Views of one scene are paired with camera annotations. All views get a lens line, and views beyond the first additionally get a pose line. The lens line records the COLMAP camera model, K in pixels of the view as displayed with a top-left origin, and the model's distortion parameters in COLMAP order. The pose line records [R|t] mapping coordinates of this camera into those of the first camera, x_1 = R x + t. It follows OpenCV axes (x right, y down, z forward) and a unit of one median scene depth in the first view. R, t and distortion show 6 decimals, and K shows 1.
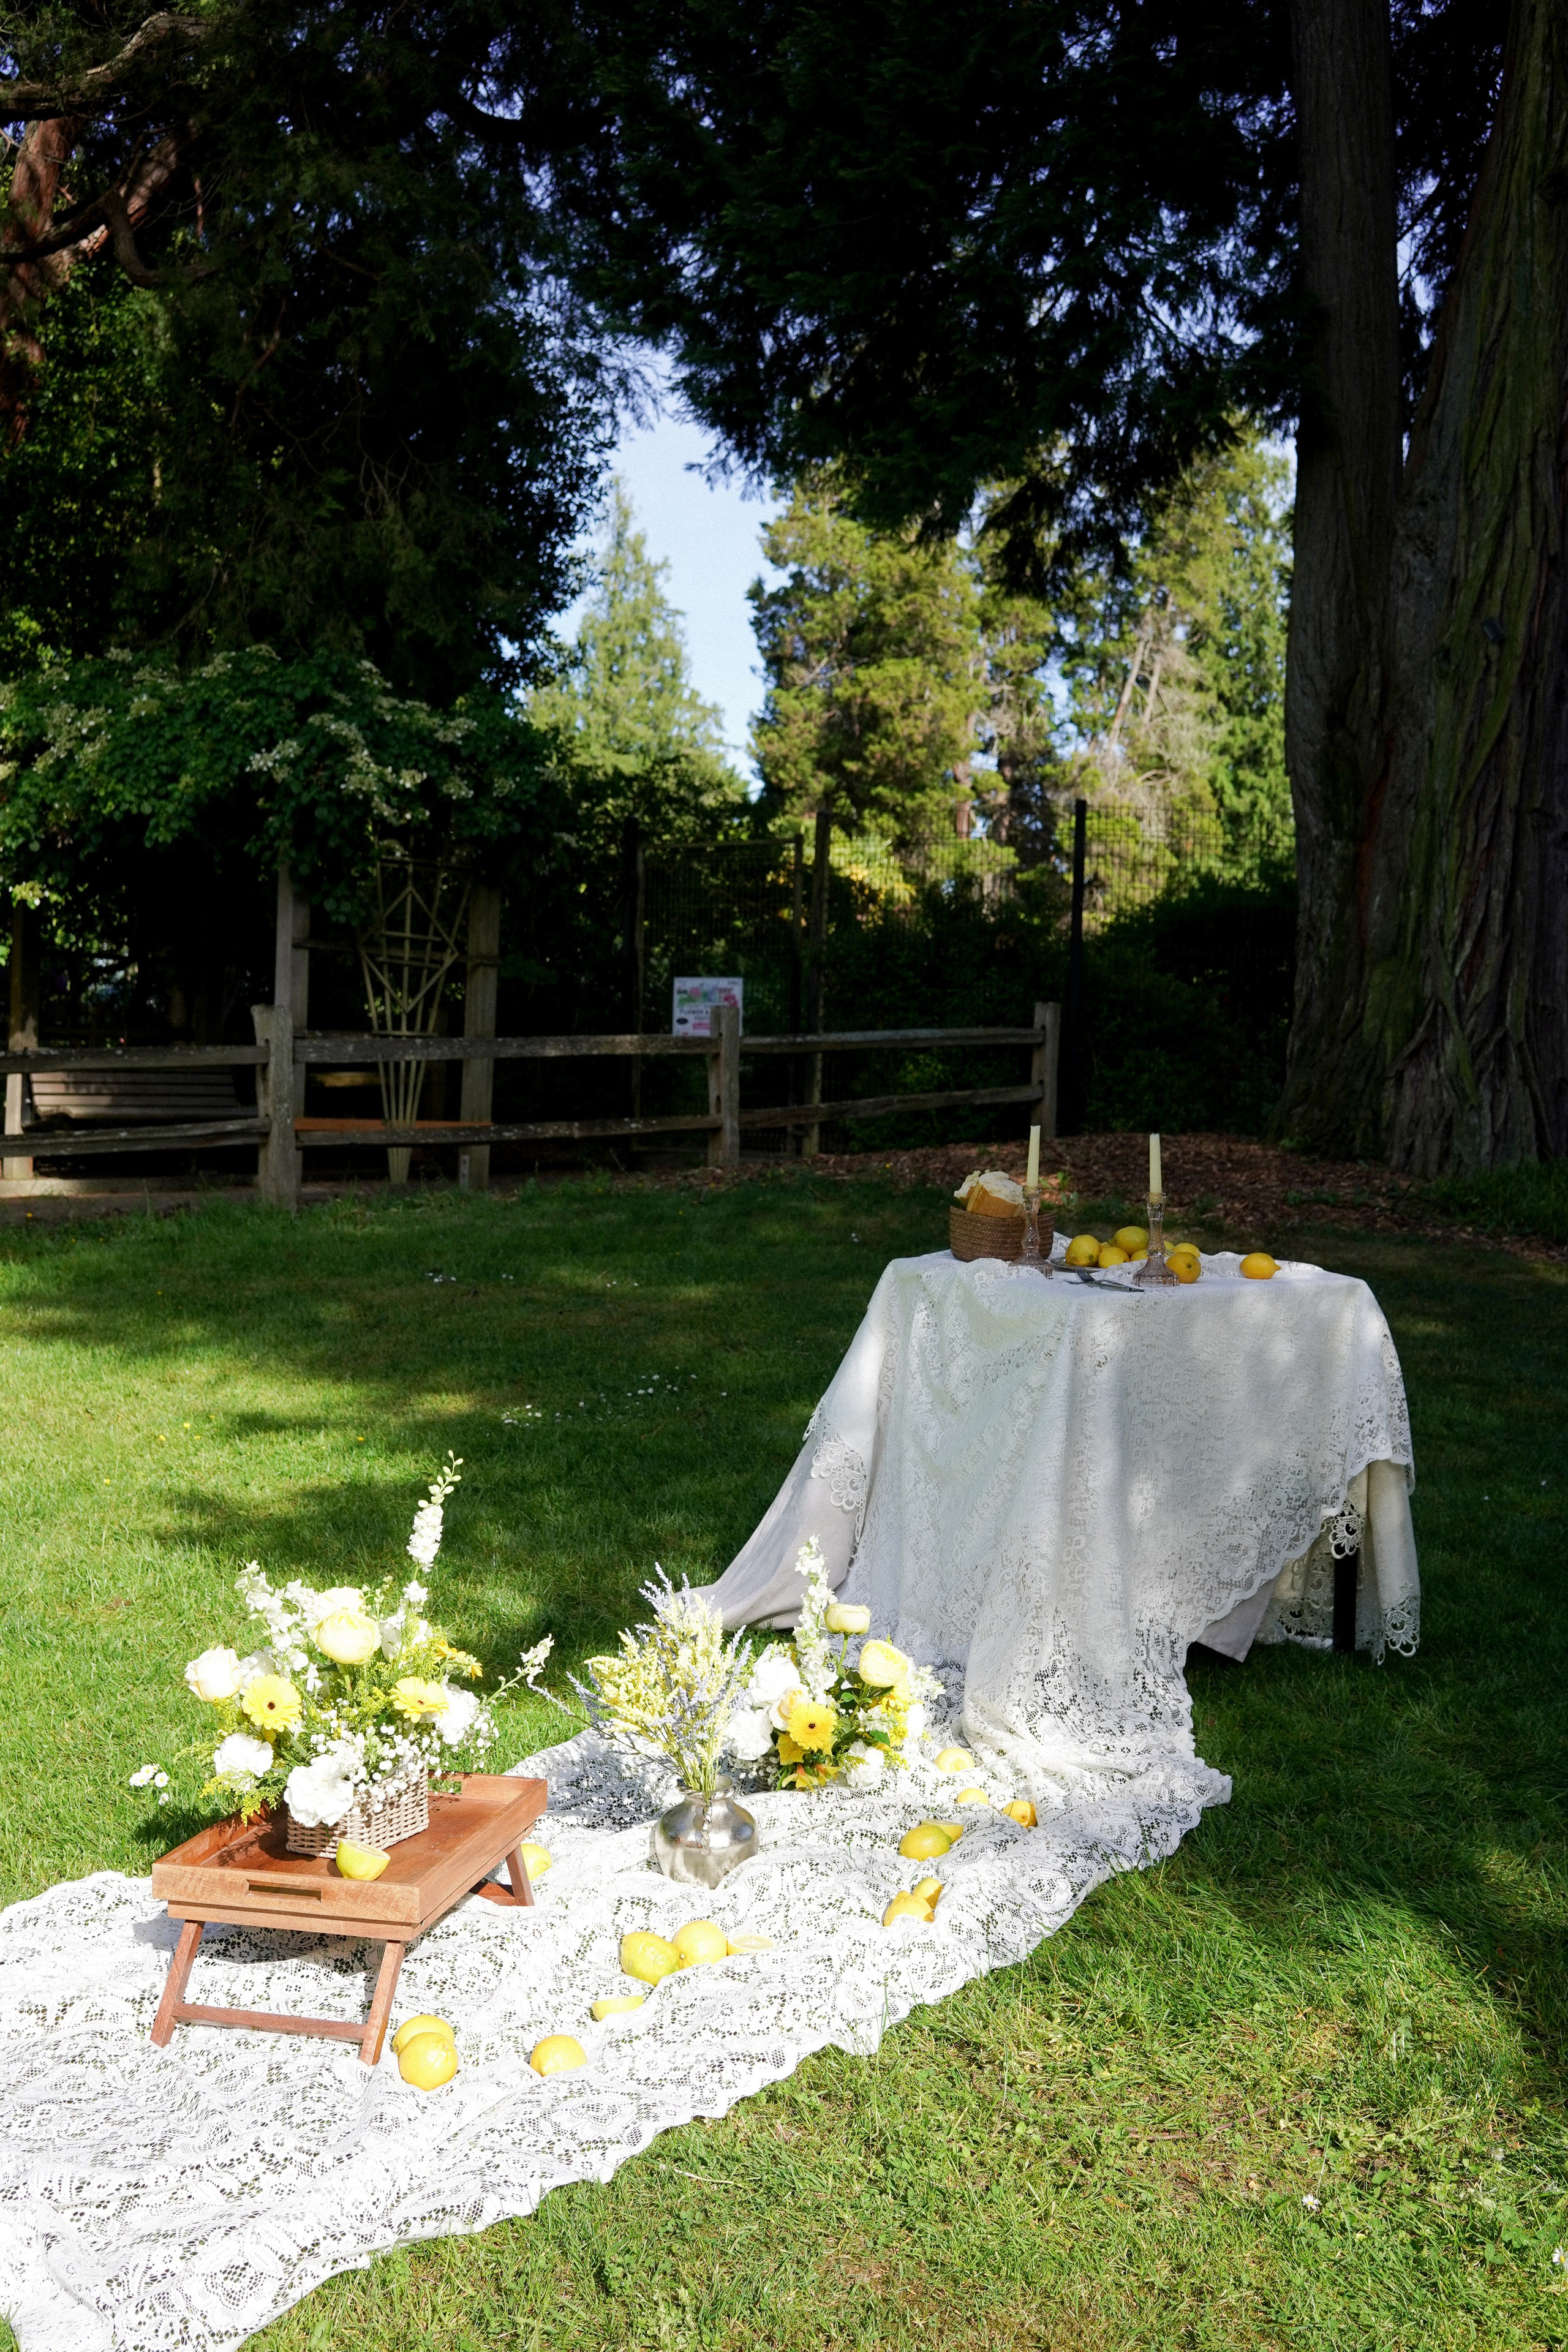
lens RADIAL K [[2380.6, 0, 791.5], [0, 2380.6, 1197.0], [0, 0, 1]] dist [0.005112, 0.000000]
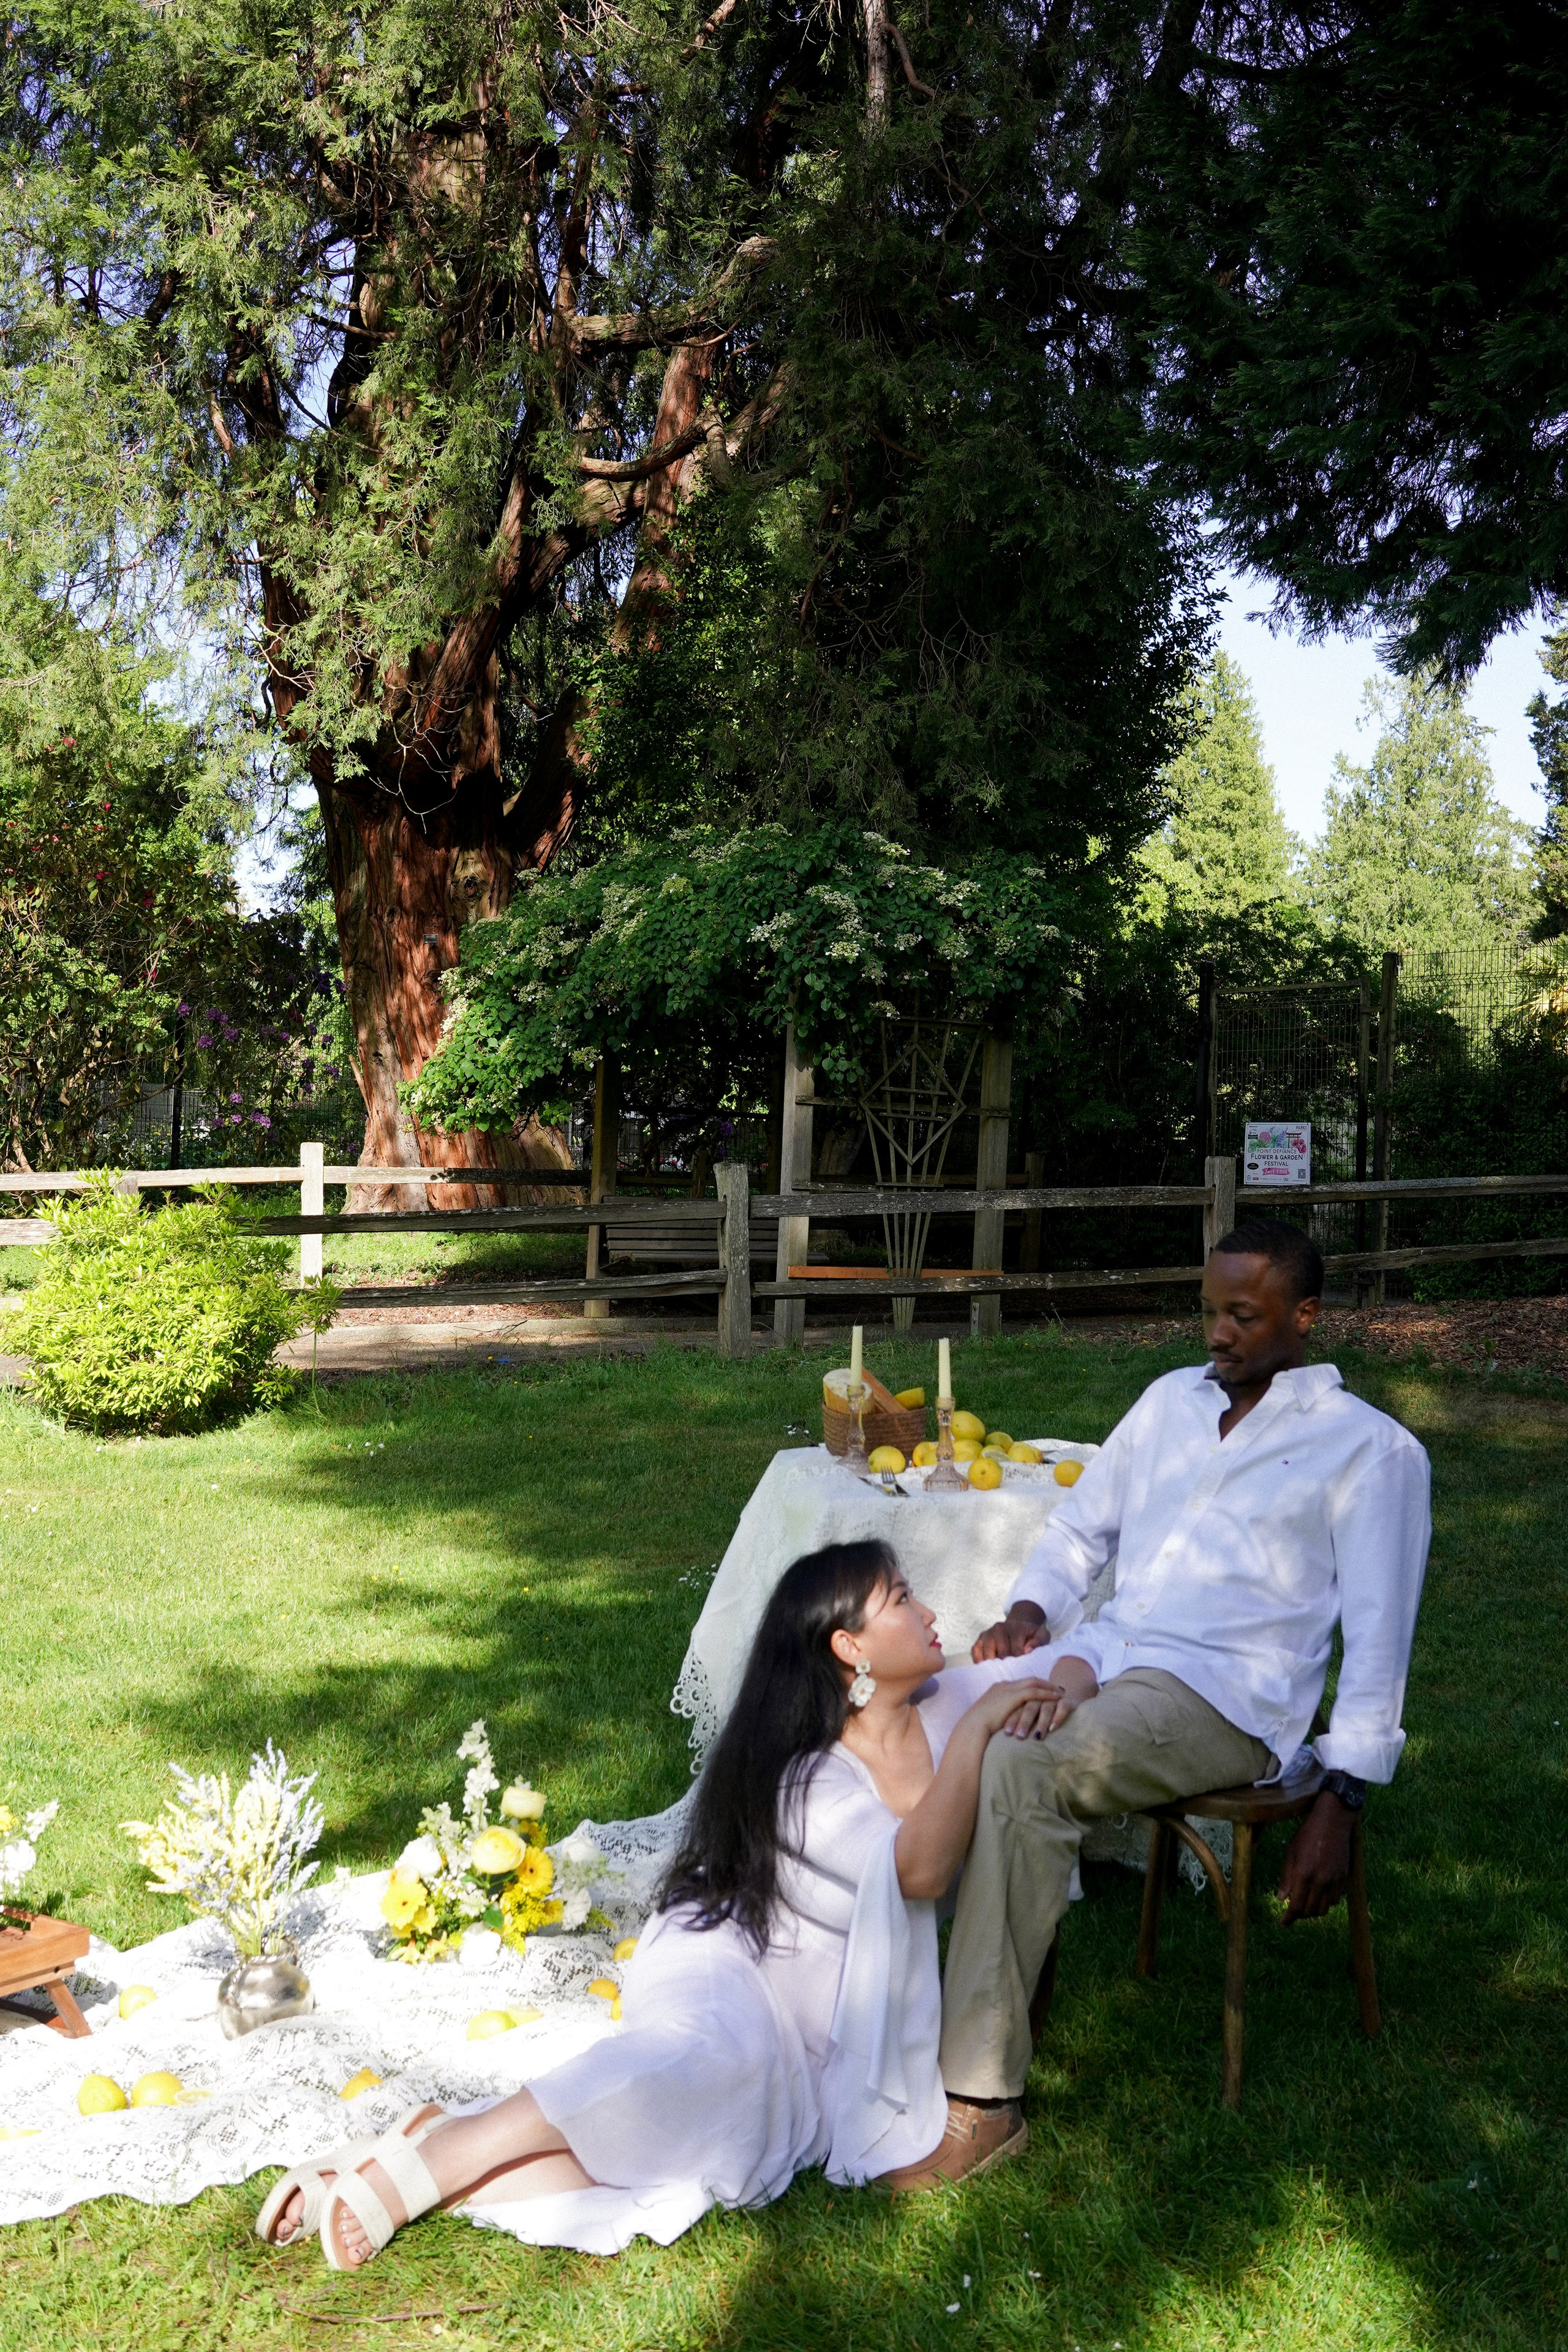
lens RADIAL K [[2380.6, 0, 818.5], [0, 2380.6, 1182.5], [0, 0, 1]] dist [0.005112, 0.000000]
pose [[0.945610, -0.000948, -0.325302, 0.127392], [-0.018159, 0.998283, -0.055695, -0.010589], [0.324796, 0.058573, 0.943969, 0.008245]]
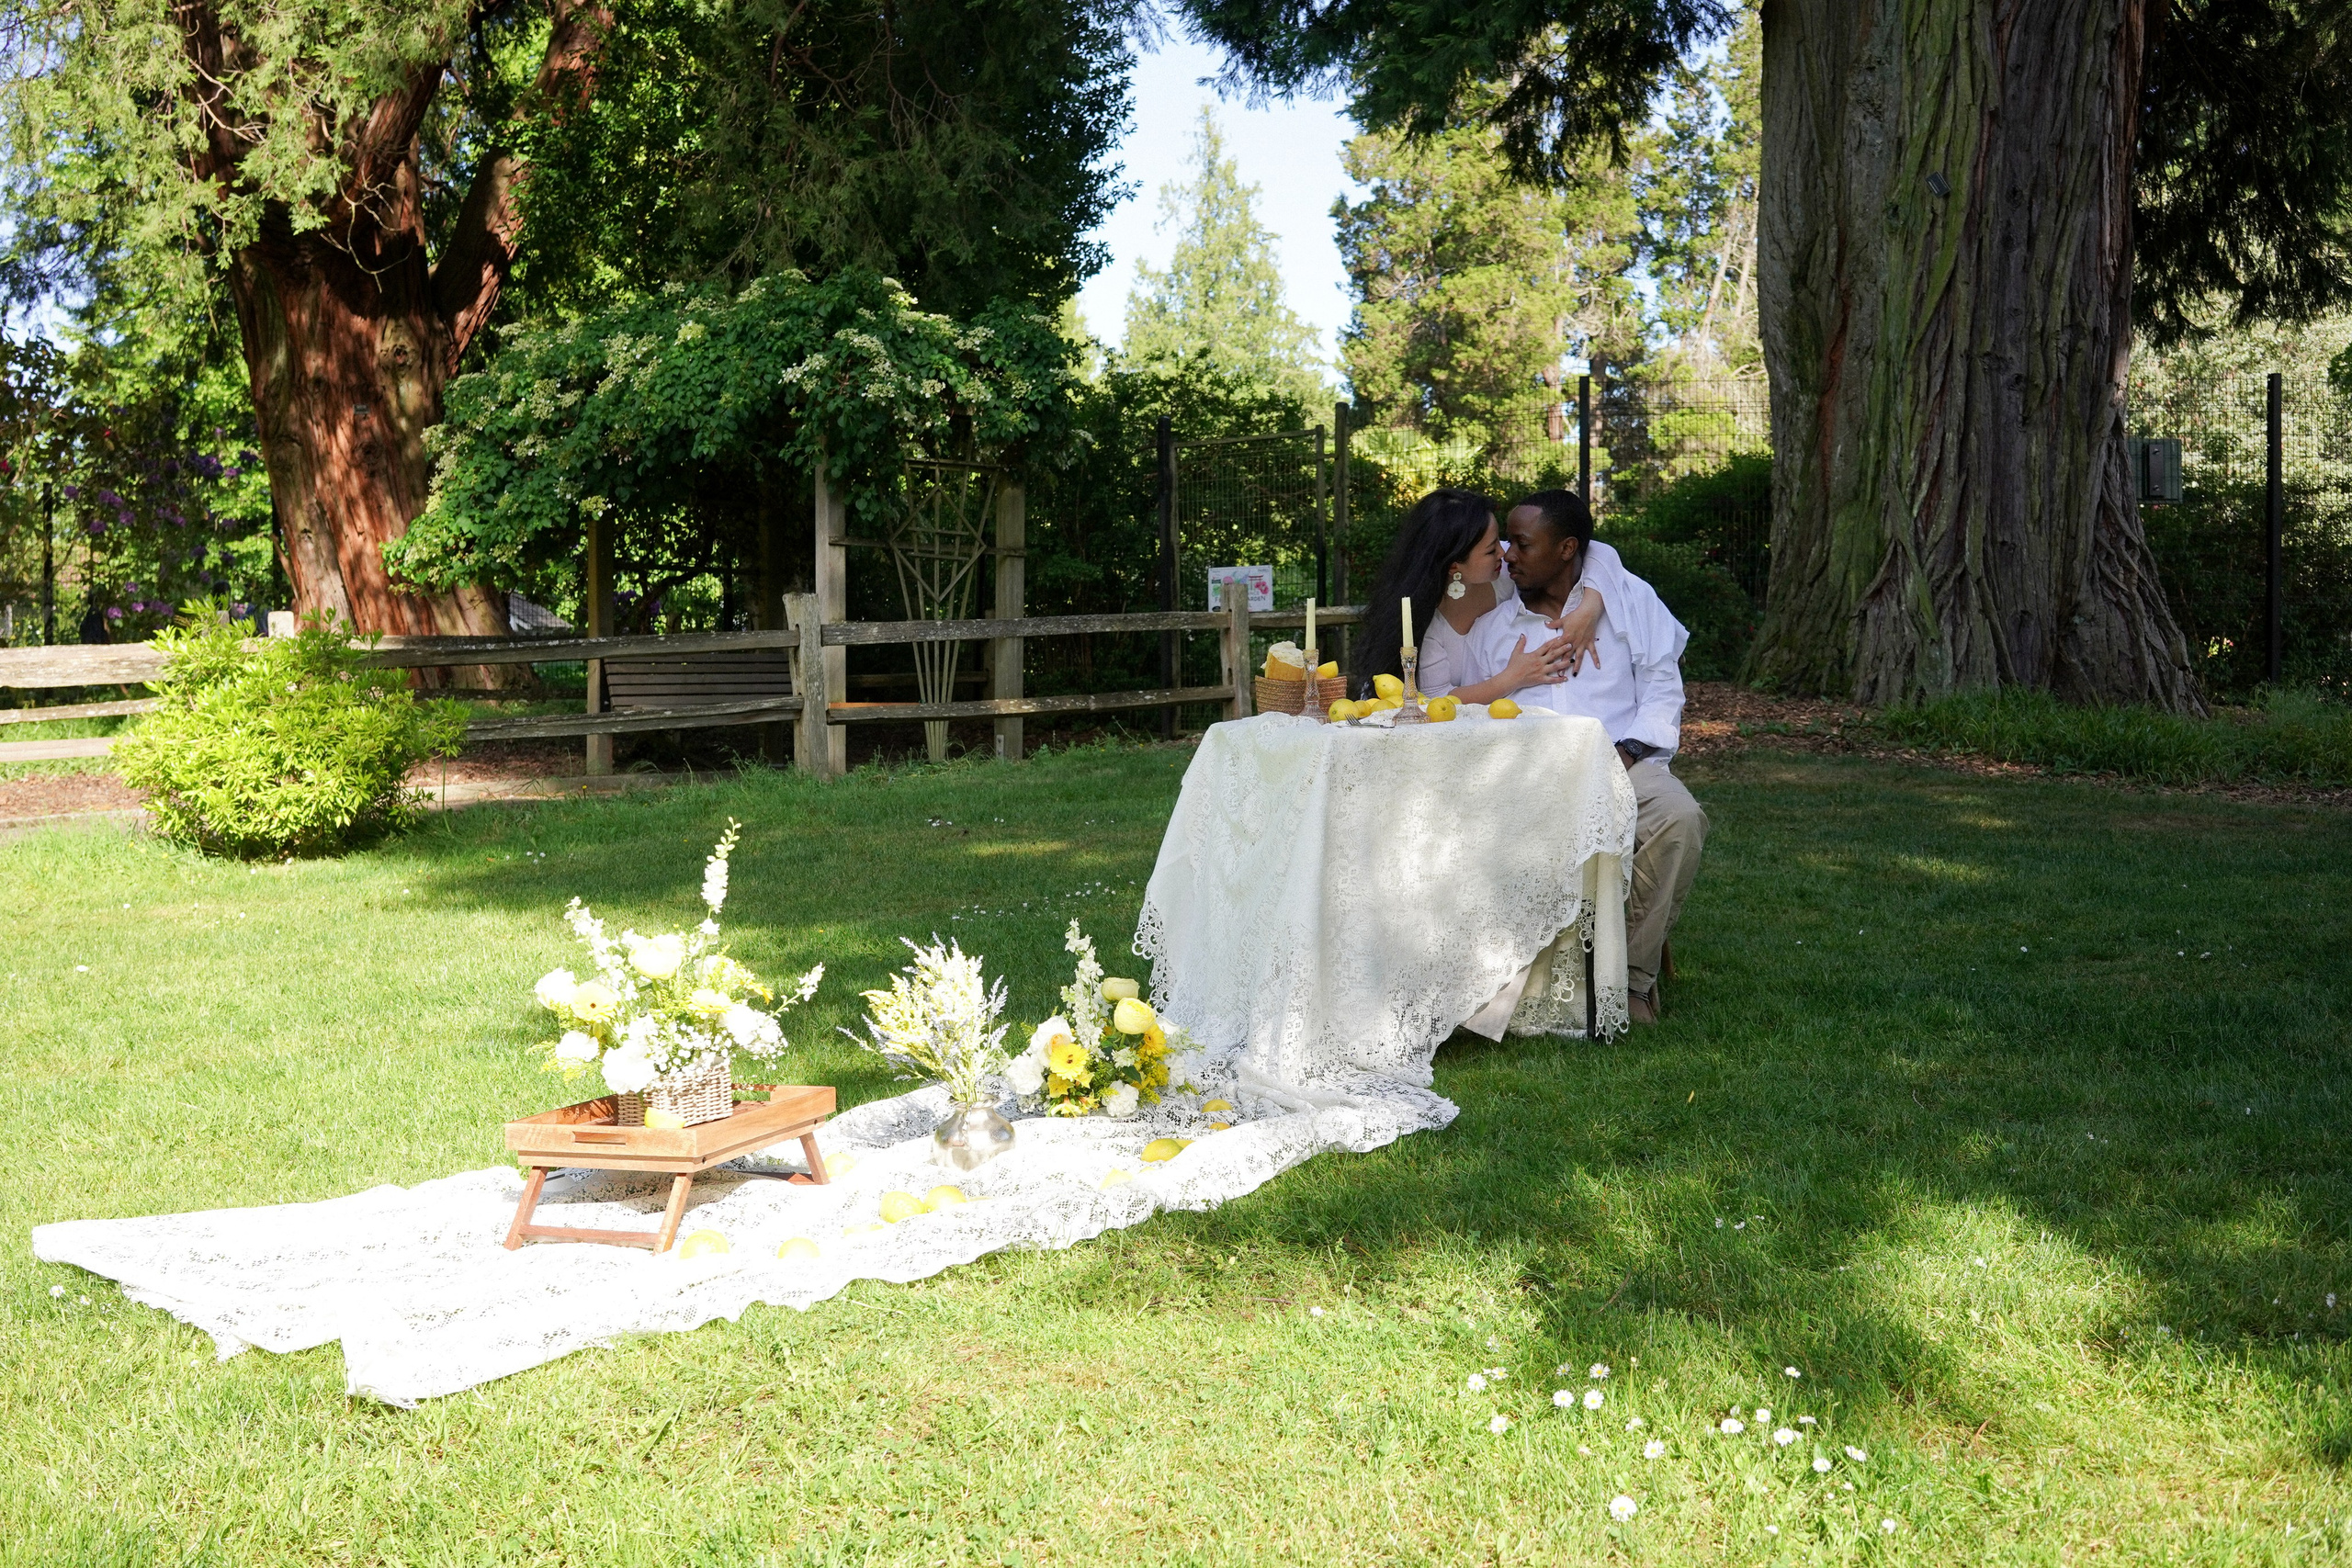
lens RADIAL K [[2380.4, 0, 1177.3], [0, 2380.4, 781.2], [0, 0, 1]] dist [0.005112, 0.000000]
pose [[0.994424, -0.035589, -0.099266, 0.045930], [0.034000, 0.999266, -0.017647, 0.024051], [0.099821, 0.014174, 0.994904, -0.053444]]
